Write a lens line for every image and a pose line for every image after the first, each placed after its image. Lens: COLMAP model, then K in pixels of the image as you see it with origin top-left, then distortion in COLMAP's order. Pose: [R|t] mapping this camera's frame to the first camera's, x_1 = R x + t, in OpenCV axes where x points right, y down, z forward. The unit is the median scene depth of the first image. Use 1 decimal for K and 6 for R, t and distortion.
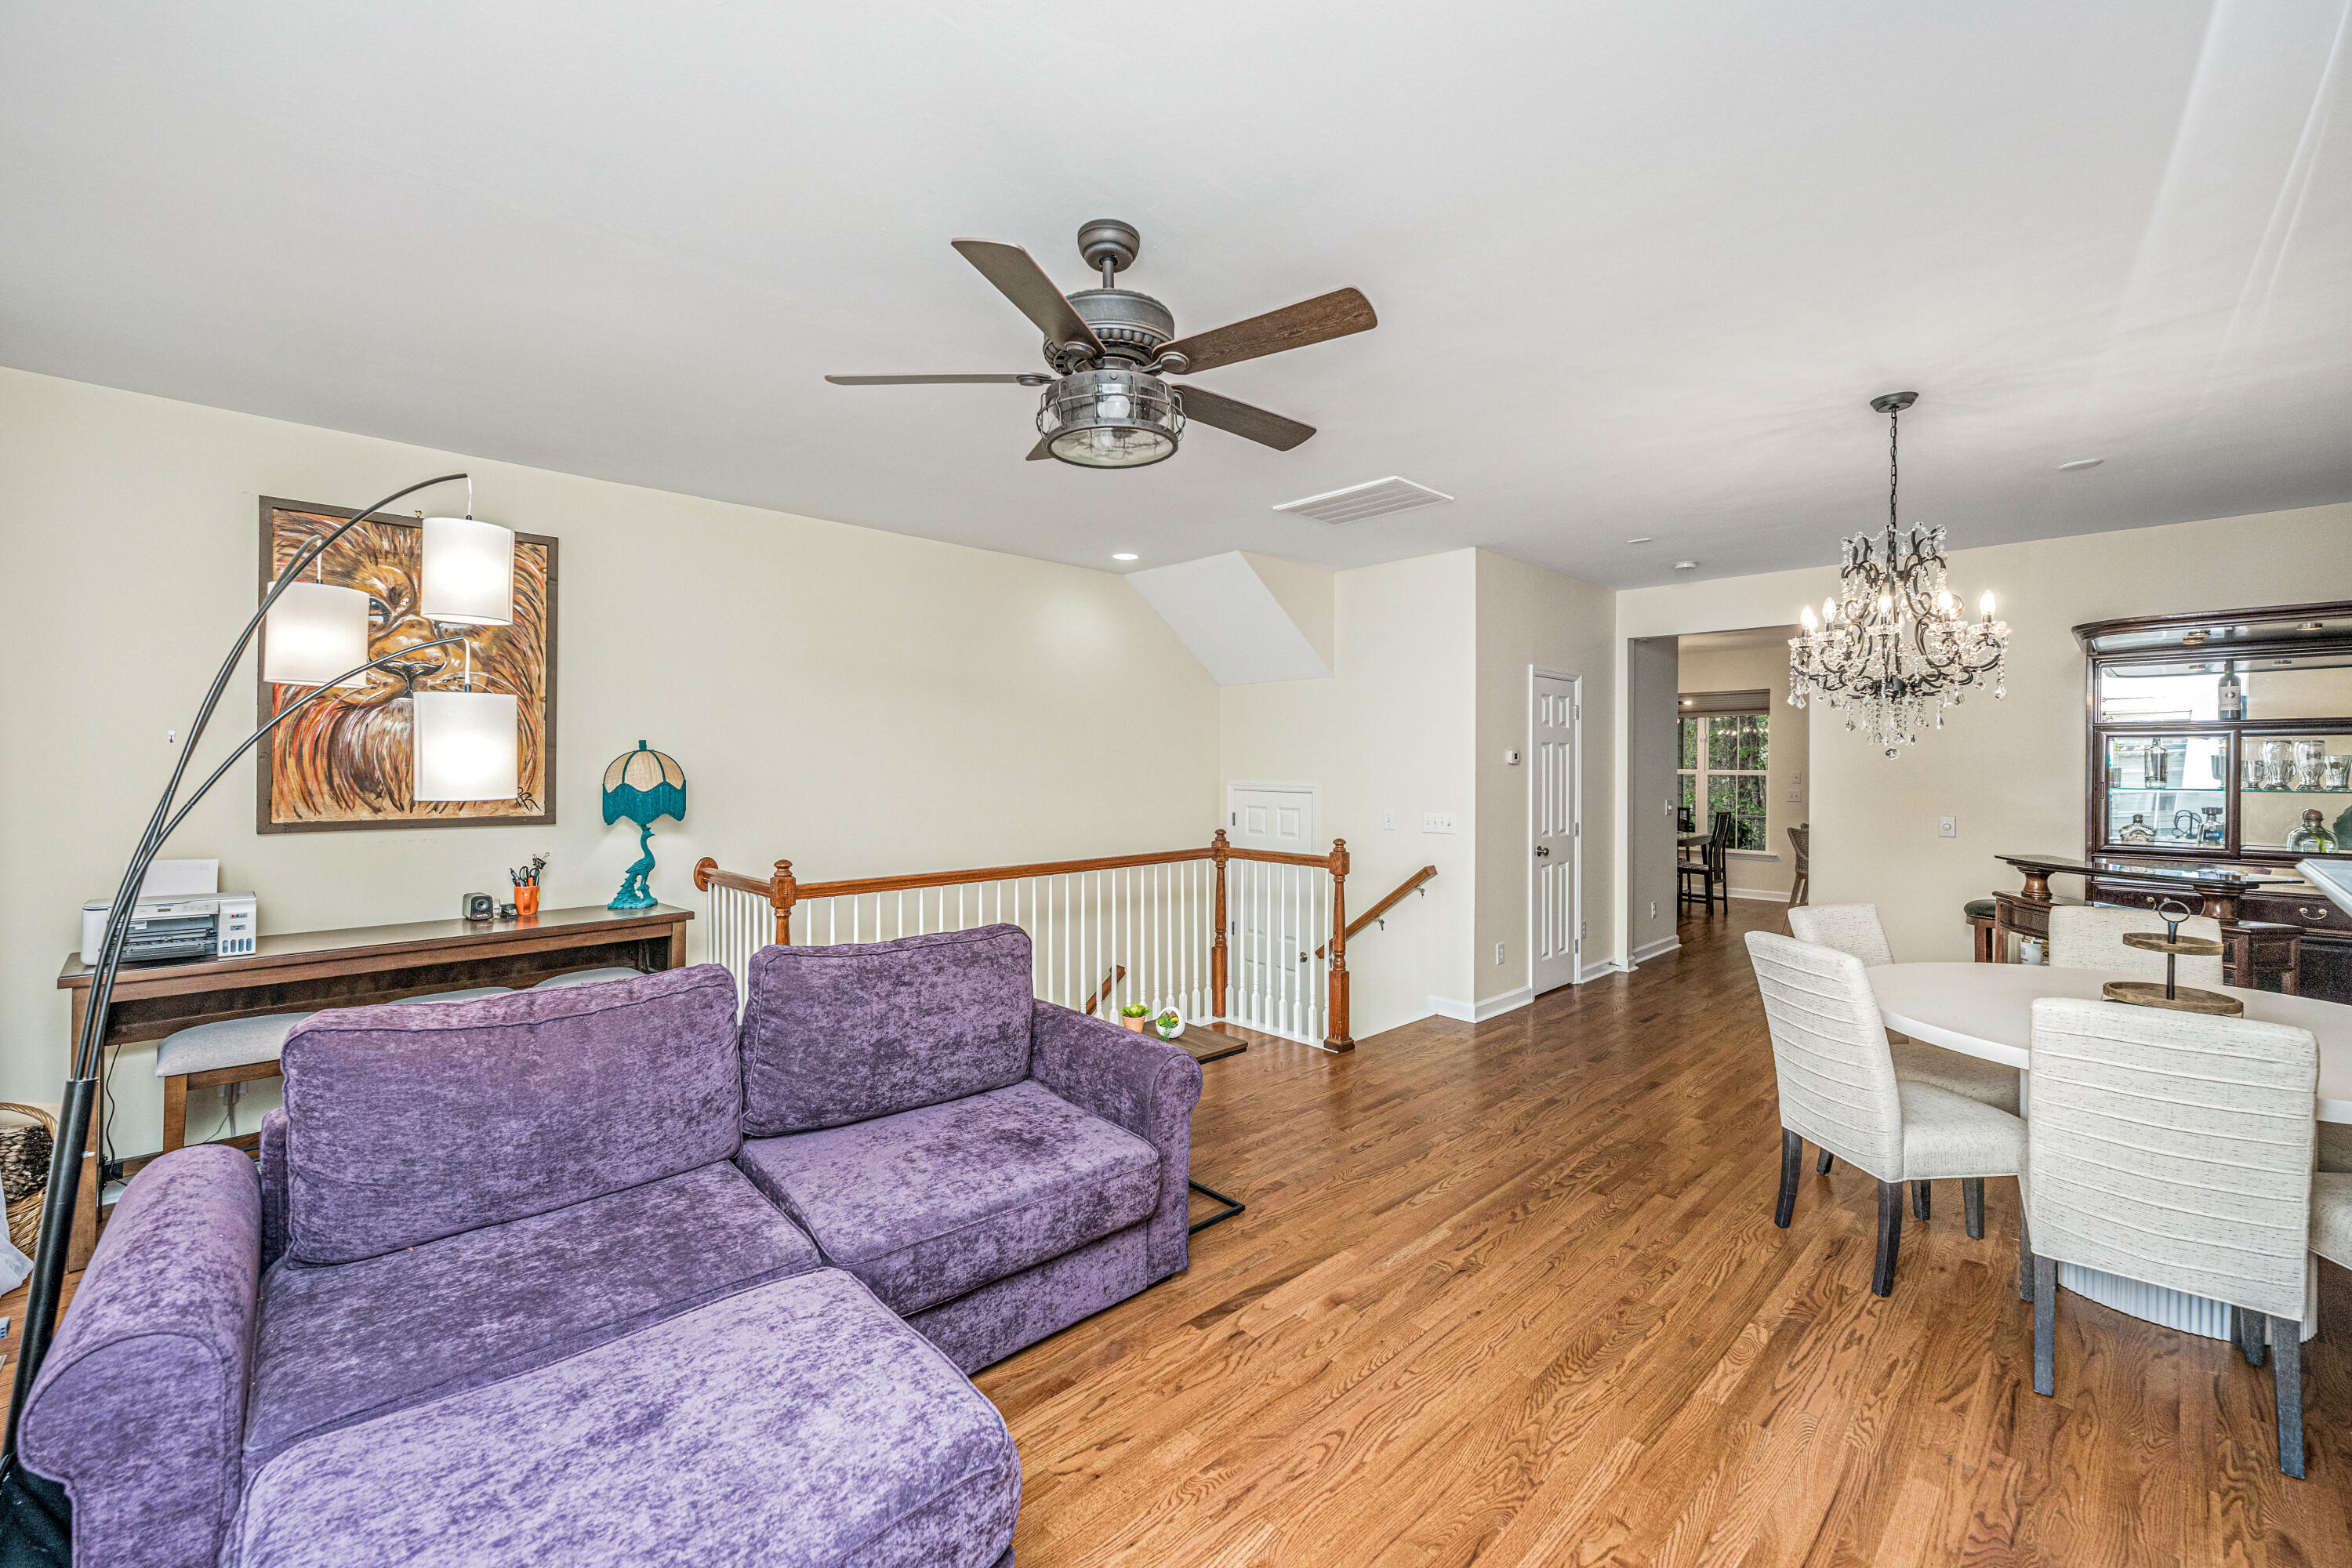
lens RADIAL K [[940.3, 0, 1165.6], [0, 940.3, 757.2], [0, 0, 1]] dist [-0.000340, 0.000127]
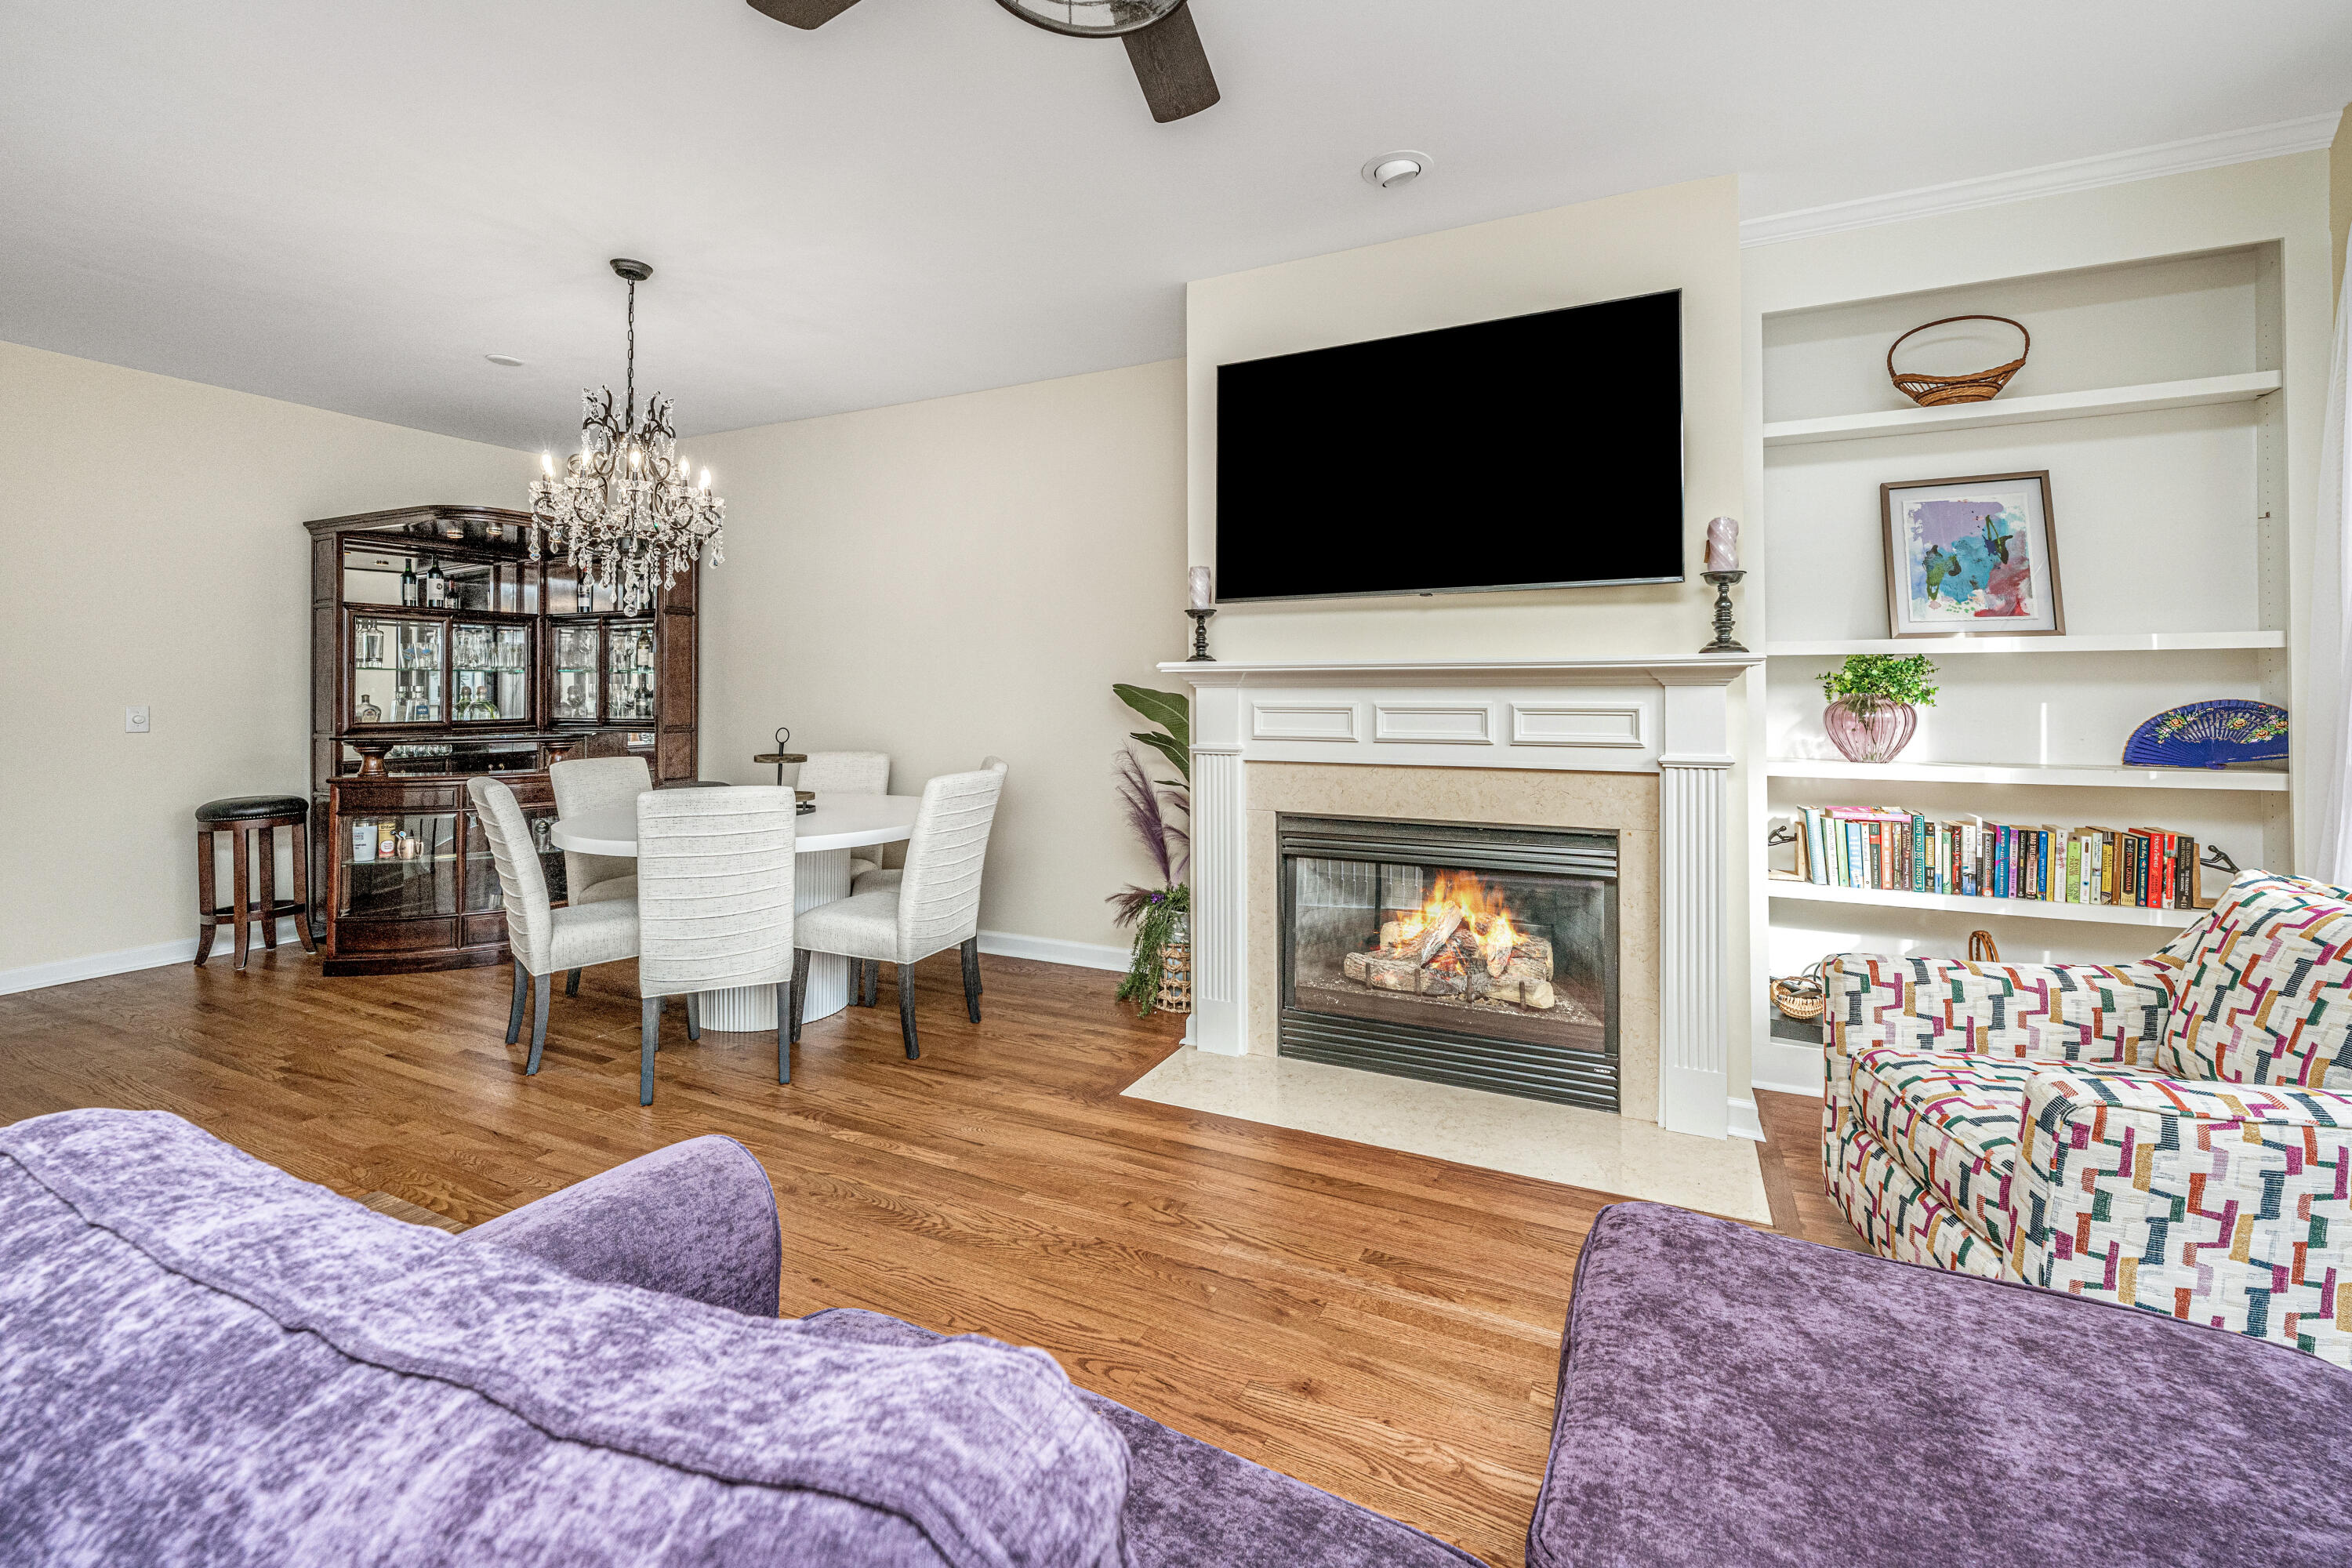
lens RADIAL K [[985.4, 0, 1190.6], [0, 985.4, 663.0], [0, 0, 1]] dist [-0.000937, 0.000270]
pose [[-0.366693, 0.028532, 0.929904, -0.522923], [-0.001546, 0.999510, -0.031277, 0.105175], [-0.930341, -0.012906, -0.366470, 0.978830]]
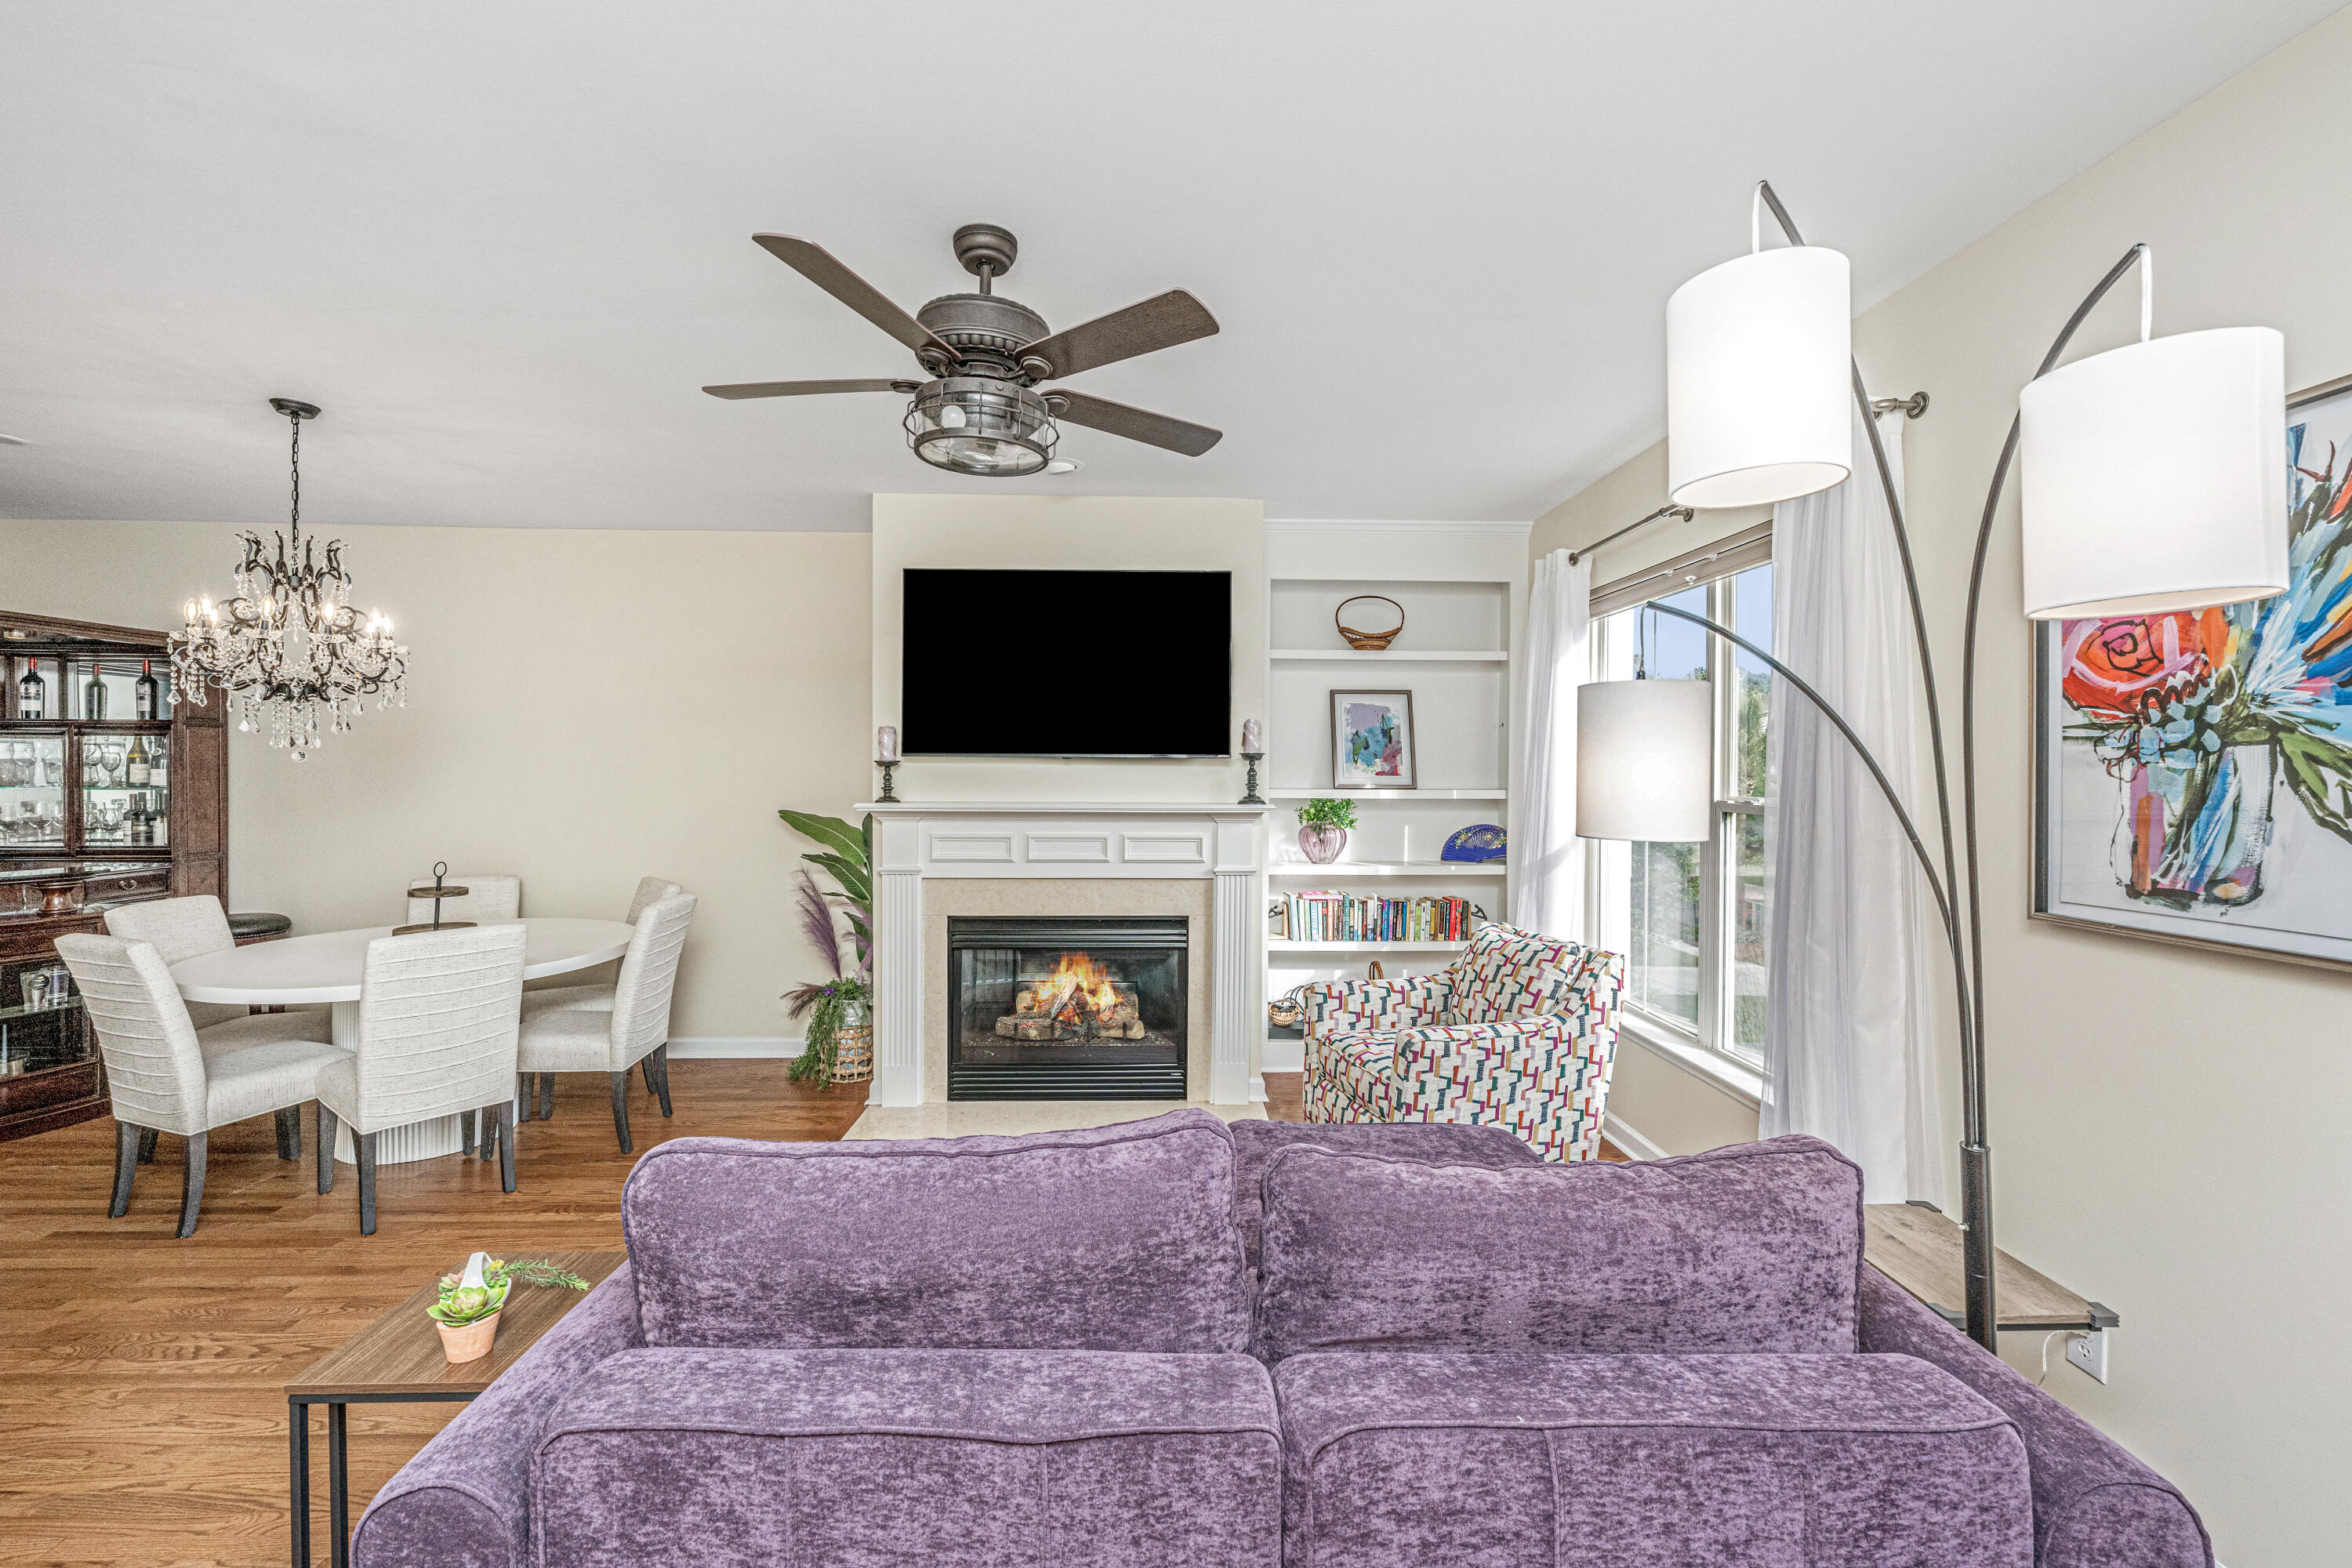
lens RADIAL K [[940.3, 0, 1165.6], [0, 940.3, 757.2], [0, 0, 1]] dist [-0.000340, 0.000127]
pose [[-0.742934, 0.009306, 0.669299, -0.716451], [-0.003489, 0.999836, -0.017775, 0.015306], [-0.669355, -0.015540, -0.742780, 1.345638]]
